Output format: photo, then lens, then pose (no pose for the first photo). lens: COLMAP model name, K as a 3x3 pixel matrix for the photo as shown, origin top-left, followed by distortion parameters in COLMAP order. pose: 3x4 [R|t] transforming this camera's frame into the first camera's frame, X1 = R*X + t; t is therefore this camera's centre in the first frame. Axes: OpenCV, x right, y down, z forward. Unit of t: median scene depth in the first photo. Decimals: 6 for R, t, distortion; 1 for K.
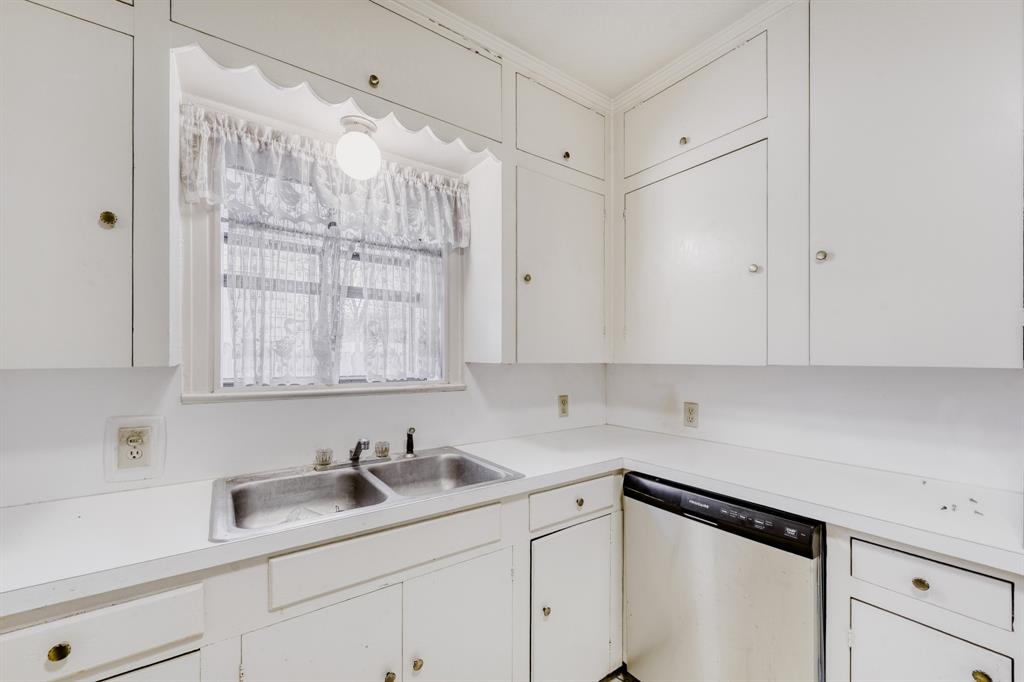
lens RADIAL K [[402.8, 0, 512.8], [0, 402.8, 361.1], [0, 0, 1]] dist [0.001668, -0.002245]
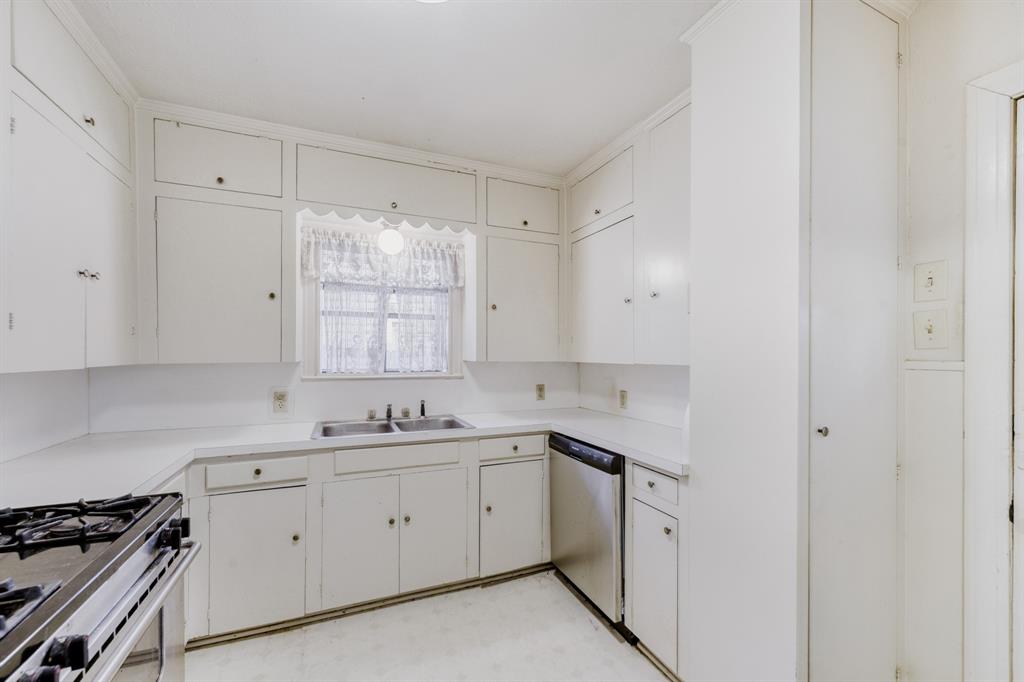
lens RADIAL K [[402.8, 0, 514.4], [0, 402.8, 357.2], [0, 0, 1]] dist [0.001668, -0.002245]
pose [[0.977564, 0.004629, -0.210588, 0.507280], [-0.005031, 0.999986, -0.001376, -0.010800], [0.210578, 0.002405, 0.977574, -0.586266]]
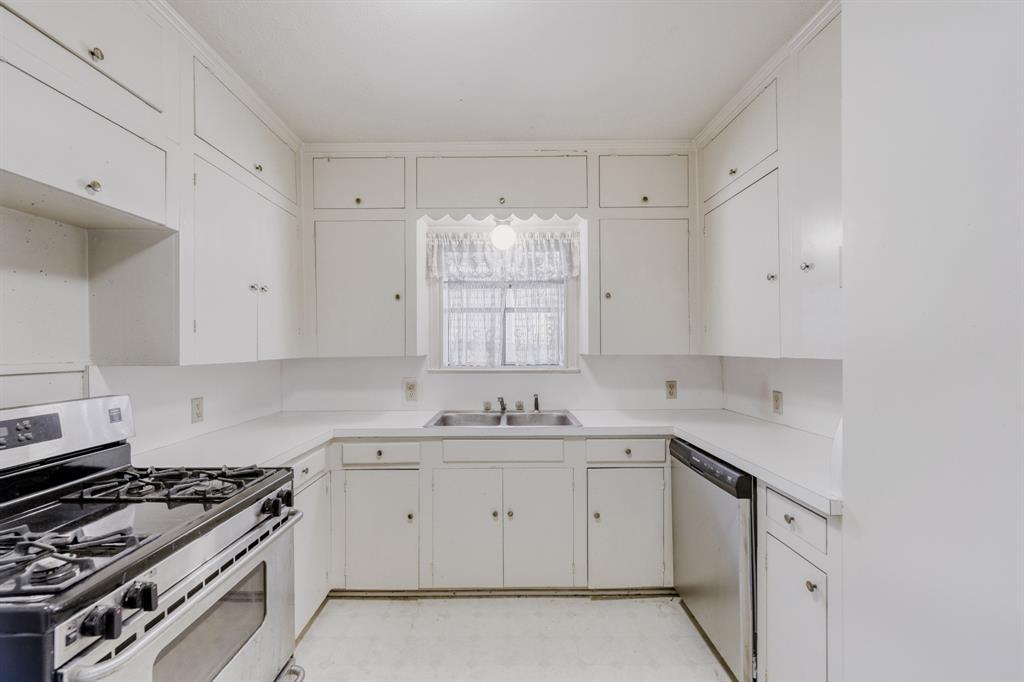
lens RADIAL K [[402.8, 0, 514.2], [0, 402.8, 348.3], [0, 0, 1]] dist [0.001668, -0.002245]
pose [[0.822328, -0.002290, -0.569008, 0.660531], [0.001055, 0.999996, -0.002499, -0.016725], [0.569012, 0.001455, 0.822328, -0.422790]]
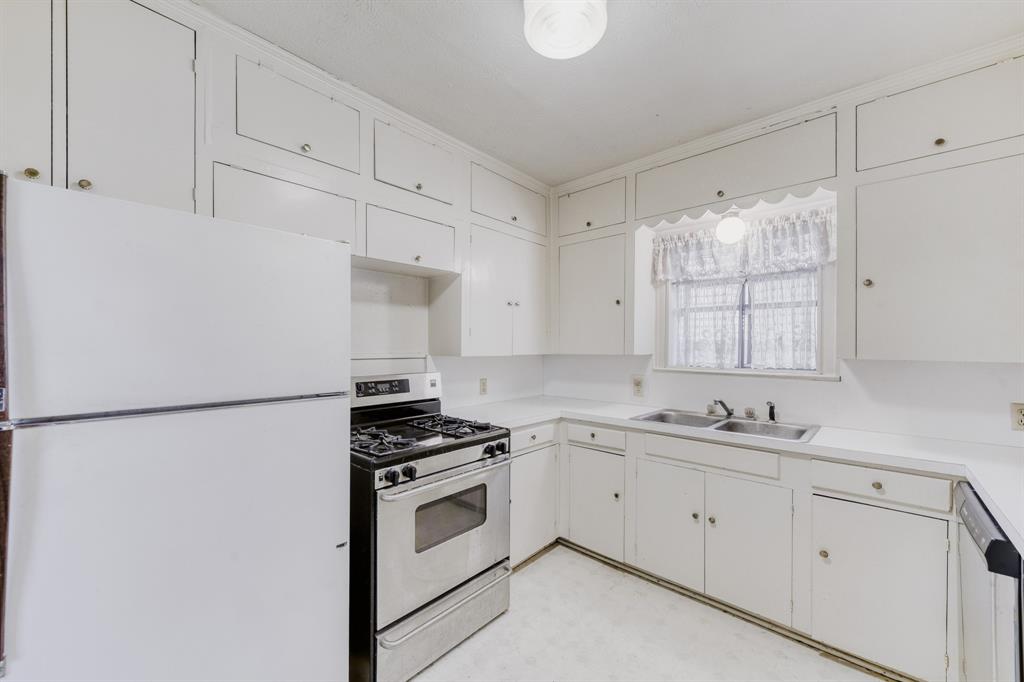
lens RADIAL K [[402.8, 0, 508.1], [0, 402.8, 348.0], [0, 0, 1]] dist [0.001668, -0.002245]
pose [[0.214816, 0.004728, -0.976643, 1.038669], [-0.013232, 0.999911, 0.001930, -0.016844], [0.976565, 0.012508, 0.214859, -0.237899]]
